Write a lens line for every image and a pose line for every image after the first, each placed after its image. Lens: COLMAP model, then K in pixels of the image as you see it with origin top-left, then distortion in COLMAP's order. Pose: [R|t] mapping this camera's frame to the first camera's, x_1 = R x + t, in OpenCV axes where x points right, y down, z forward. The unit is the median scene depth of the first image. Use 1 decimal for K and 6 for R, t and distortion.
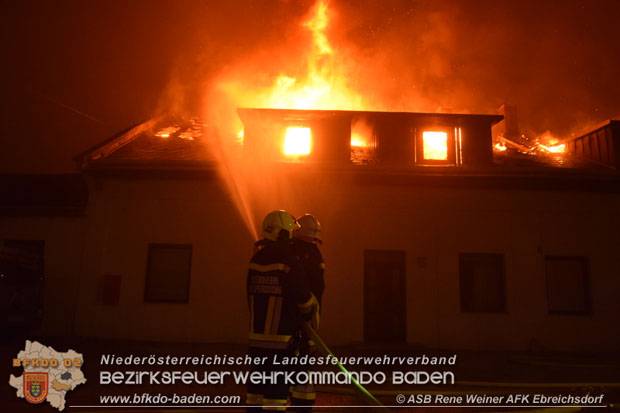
lens RADIAL K [[492.7, 0, 310.0], [0, 492.7, 206.5], [0, 0, 1]] dist [-0.131977, 0.001385]
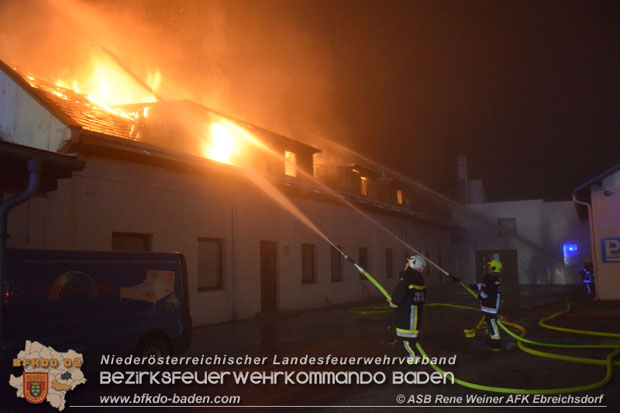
lens RADIAL K [[492.7, 0, 310.0], [0, 492.7, 206.5], [0, 0, 1]] dist [-0.131977, 0.001385]
pose [[0.477183, 0.055425, 0.877054, -0.970549], [-0.143547, 0.989521, 0.015568, -0.037940], [-0.867001, -0.133328, 0.480139, 0.284666]]
